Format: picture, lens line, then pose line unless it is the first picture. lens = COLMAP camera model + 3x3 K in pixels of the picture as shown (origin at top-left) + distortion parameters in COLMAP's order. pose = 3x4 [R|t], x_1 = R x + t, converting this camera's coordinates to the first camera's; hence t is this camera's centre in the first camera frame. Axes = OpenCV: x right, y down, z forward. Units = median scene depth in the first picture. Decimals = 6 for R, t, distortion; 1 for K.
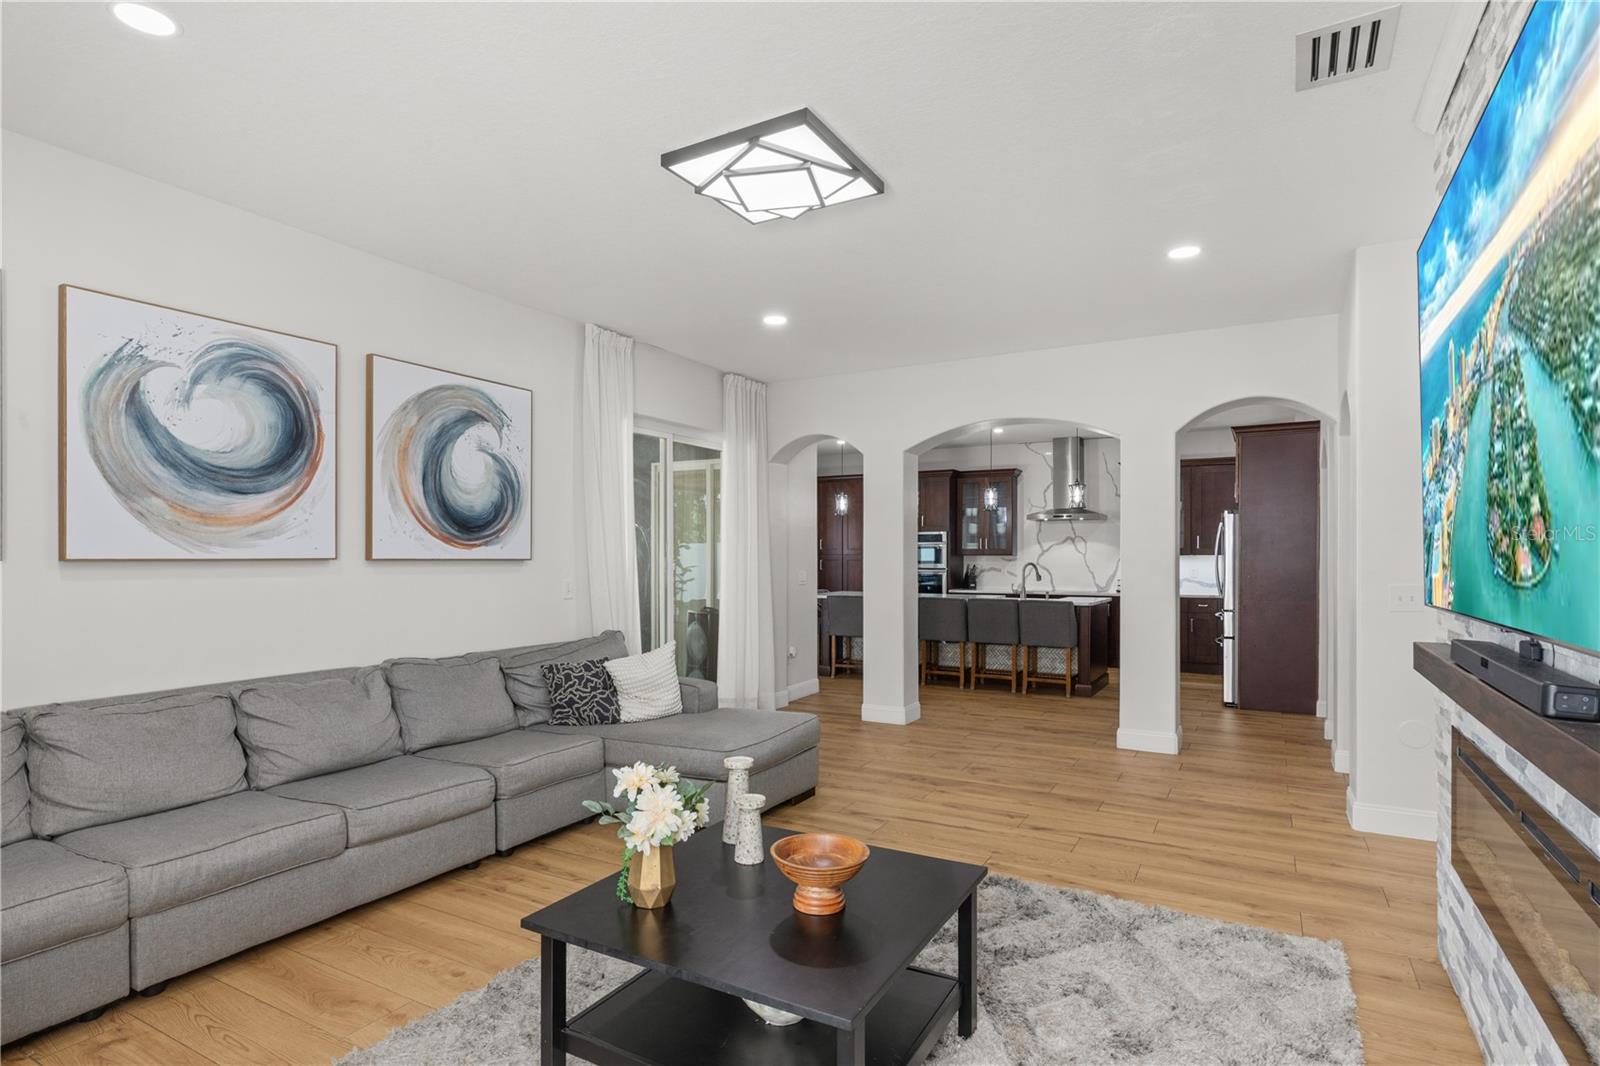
lens RADIAL K [[818.5, 0, 801.3], [0, 818.5, 552.4], [0, 0, 1]] dist [0.001064, -0.000615]
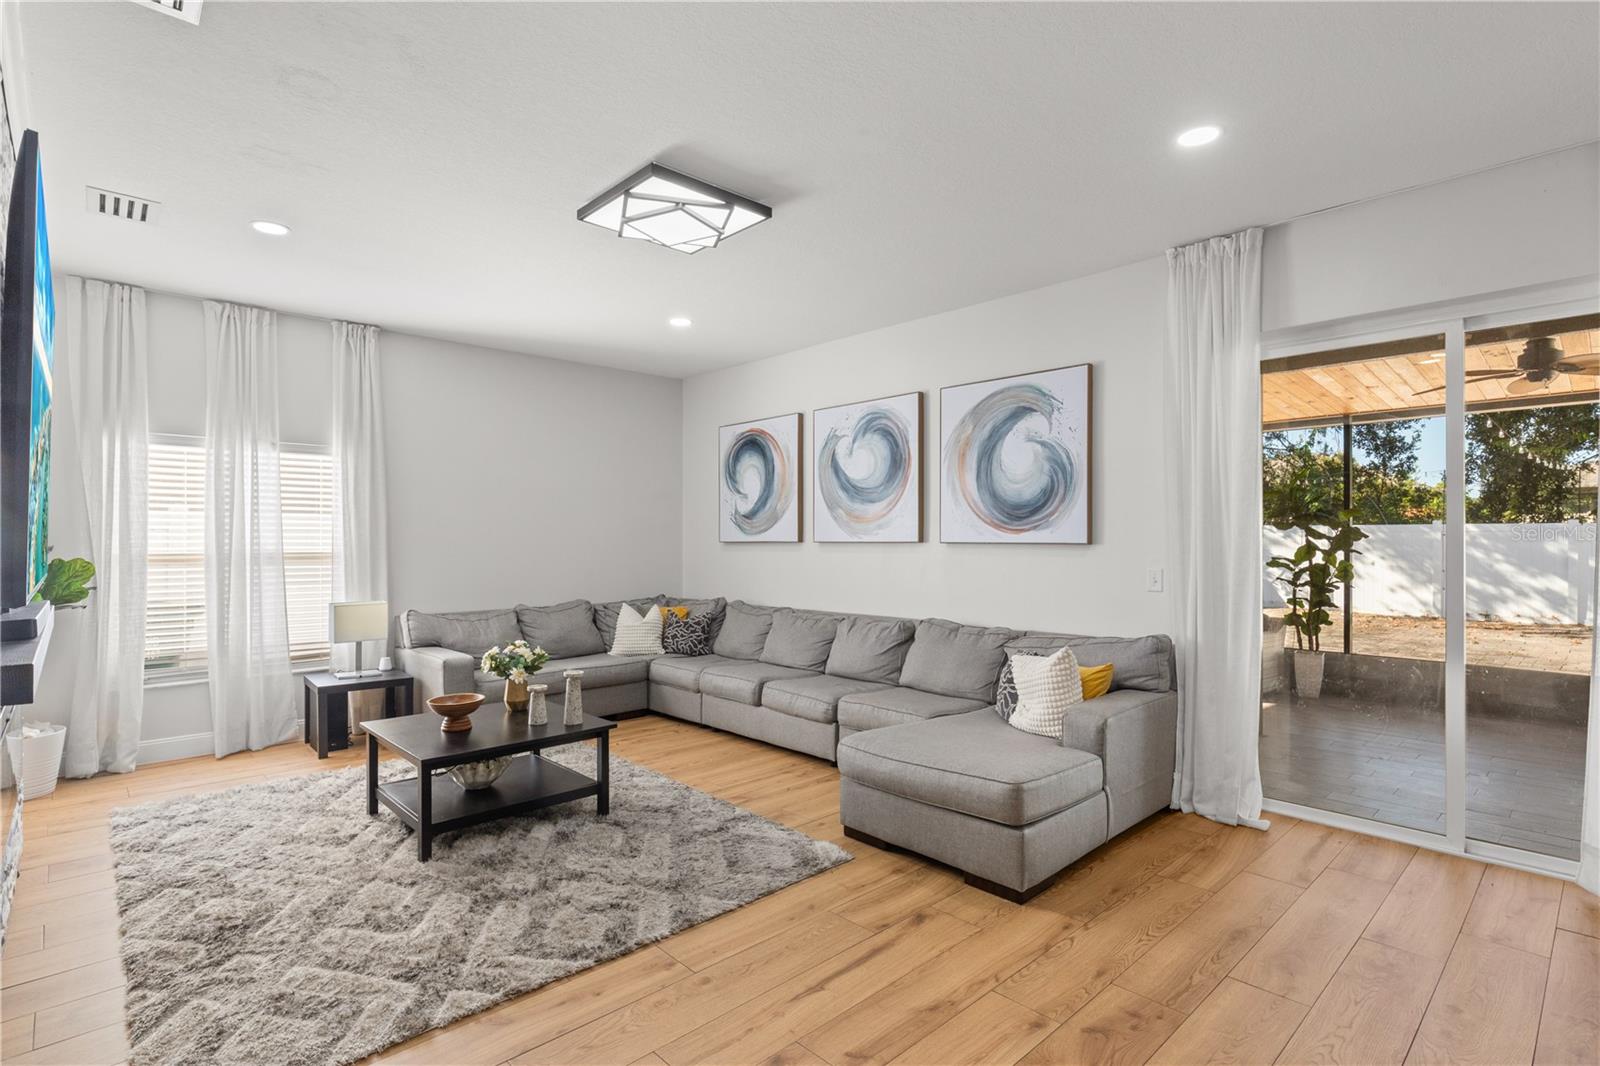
lens RADIAL K [[787.4, 0, 800.0], [0, 787.4, 533.0], [0, 0, 1]] dist [0.034430, 0.000050]
pose [[-0.293843, -0.015574, -0.955727, 0.726288], [-0.001729, 0.999874, -0.015762, 0.012759], [0.955852, -0.002980, -0.293833, 1.096379]]
